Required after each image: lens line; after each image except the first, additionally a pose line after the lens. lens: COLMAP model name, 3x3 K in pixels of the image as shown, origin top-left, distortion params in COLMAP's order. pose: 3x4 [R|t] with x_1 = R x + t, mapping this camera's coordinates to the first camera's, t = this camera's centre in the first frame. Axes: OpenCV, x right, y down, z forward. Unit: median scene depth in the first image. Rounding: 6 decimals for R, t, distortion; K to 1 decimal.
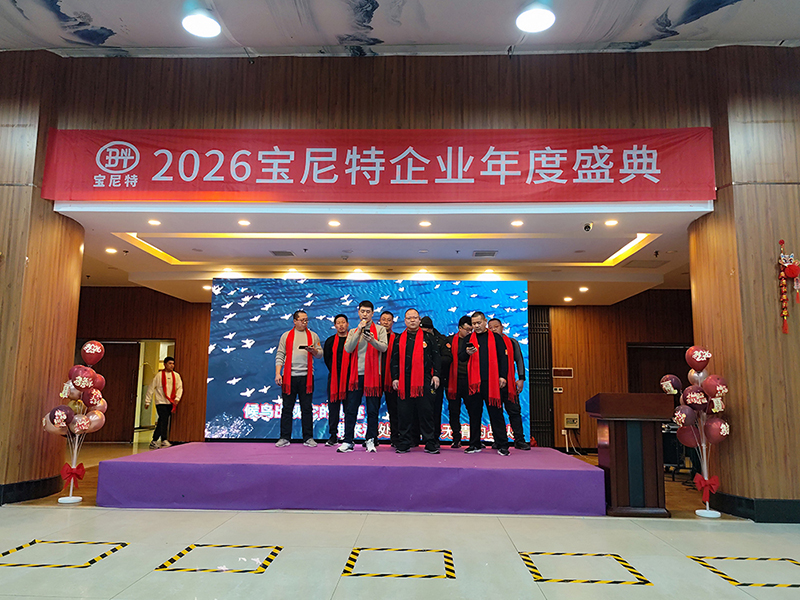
lens RADIAL K [[613.4, 0, 393.6], [0, 613.4, 306.6], [0, 0, 1]] dist [0.032559, -0.034617]
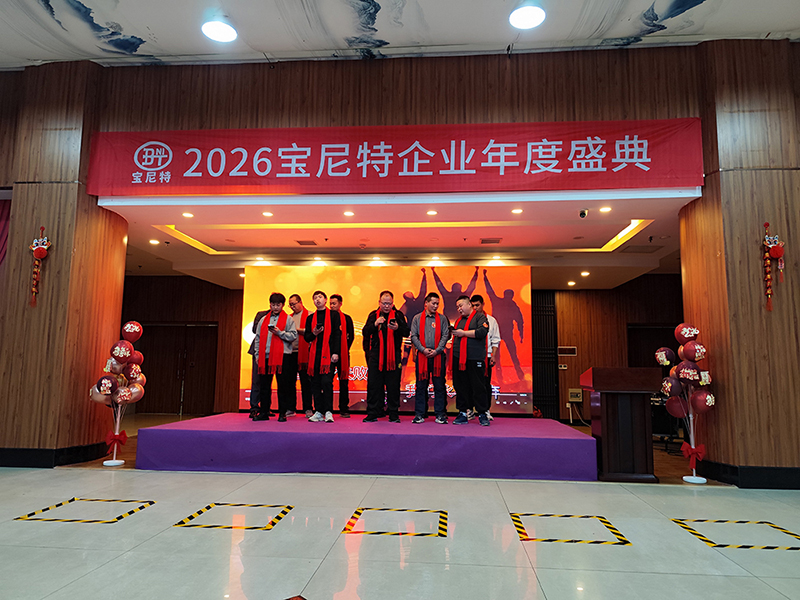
lens RADIAL K [[548.8, 0, 399.3], [0, 548.8, 303.2], [0, 0, 1]] dist [0.028024, -0.031163]
pose [[0.999055, -0.005822, -0.043071, 0.037288], [0.006483, 0.999863, 0.015228, 0.010651], [0.042977, -0.015493, 0.998956, 0.024873]]
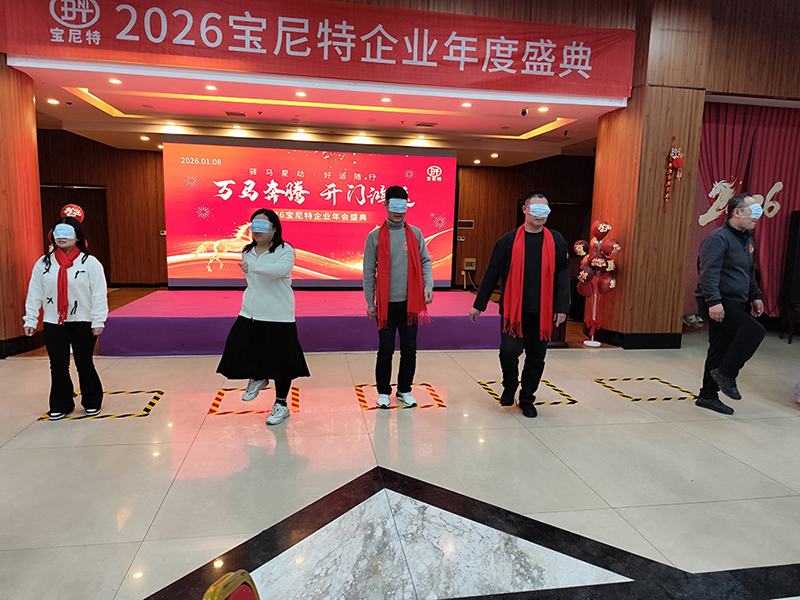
lens RADIAL K [[548.8, 0, 399.0], [0, 548.8, 300.9], [0, 0, 1]] dist [0.028024, -0.031163]
pose [[0.977195, -0.017544, 0.211618, -0.150584], [-0.041547, 0.961522, 0.271569, -0.063072], [-0.208240, -0.274168, 0.938865, -0.026443]]
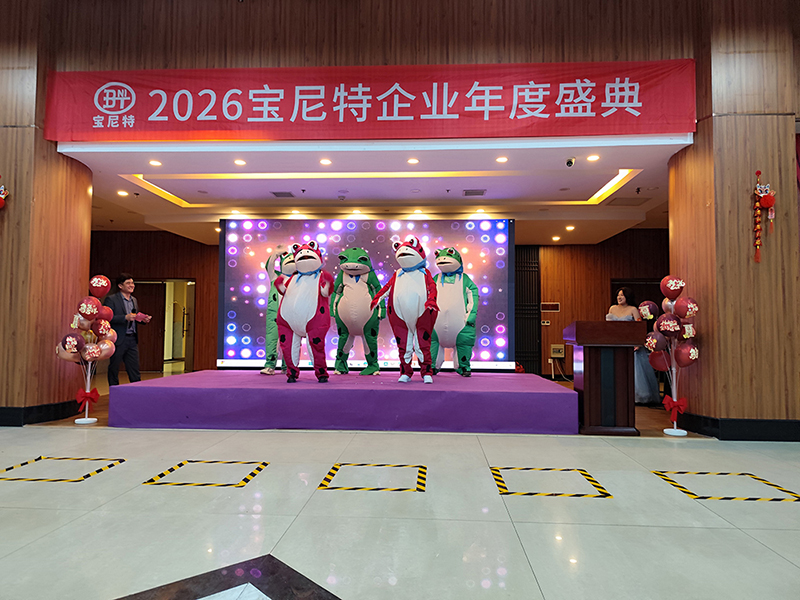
lens RADIAL K [[548.8, 0, 396.7], [0, 548.8, 303.3], [0, 0, 1]] dist [0.028024, -0.031163]
pose [[0.999786, -0.005981, -0.019802, 0.043947], [0.007740, 0.995912, 0.089991, 0.021724], [0.019183, -0.090125, 0.995746, 0.056258]]
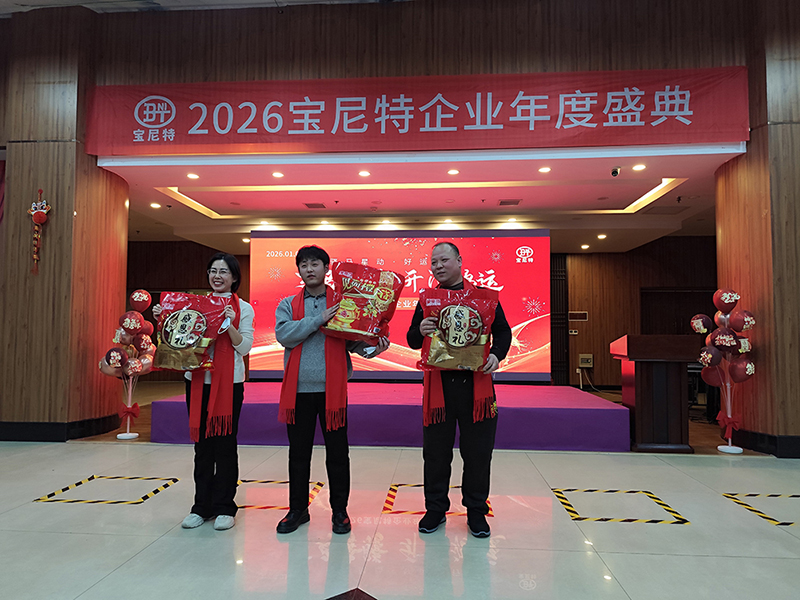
lens RADIAL K [[548.8, 0, 392.8], [0, 548.8, 307.8], [0, 0, 1]] dist [0.028024, -0.031163]
pose [[0.999165, -0.009303, -0.039773, -0.016178], [0.012790, 0.996010, 0.088326, 0.008170], [0.038792, -0.088761, 0.995297, 0.069613]]
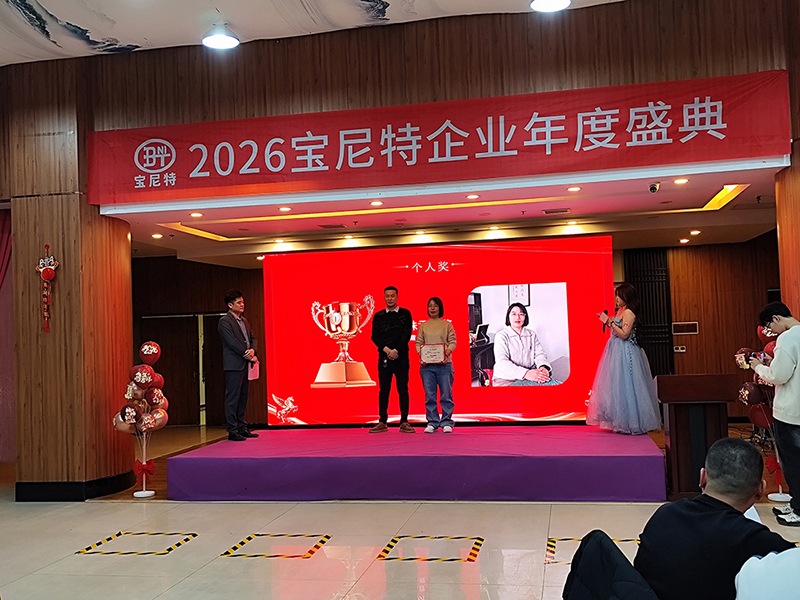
lens RADIAL K [[827.5, 0, 395.2], [0, 827.5, 301.8], [0, 0, 1]] dist [0.033551, 0.000000]
pose [[0.985693, -0.054263, -0.159578, 0.135827], [0.069738, 0.993218, 0.093028, -0.109690], [0.153448, -0.102825, 0.982792, -0.280553]]
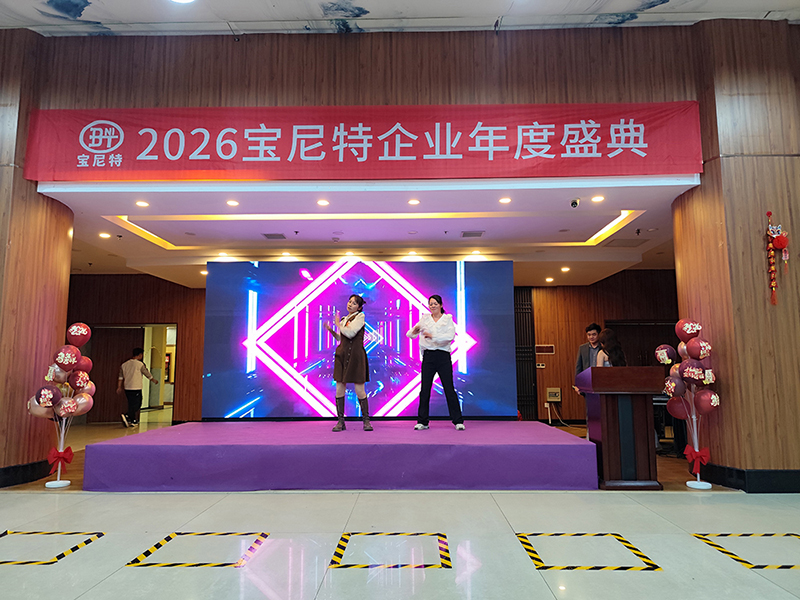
lens RADIAL K [[548.8, 0, 398.0], [0, 548.8, 302.2], [0, 0, 1]] dist [0.028024, -0.031163]
pose [[0.999684, -0.013994, 0.020875, 0.004794], [0.013692, 0.999801, 0.014537, 0.016702], [-0.021075, -0.014246, 0.999676, 0.106940]]
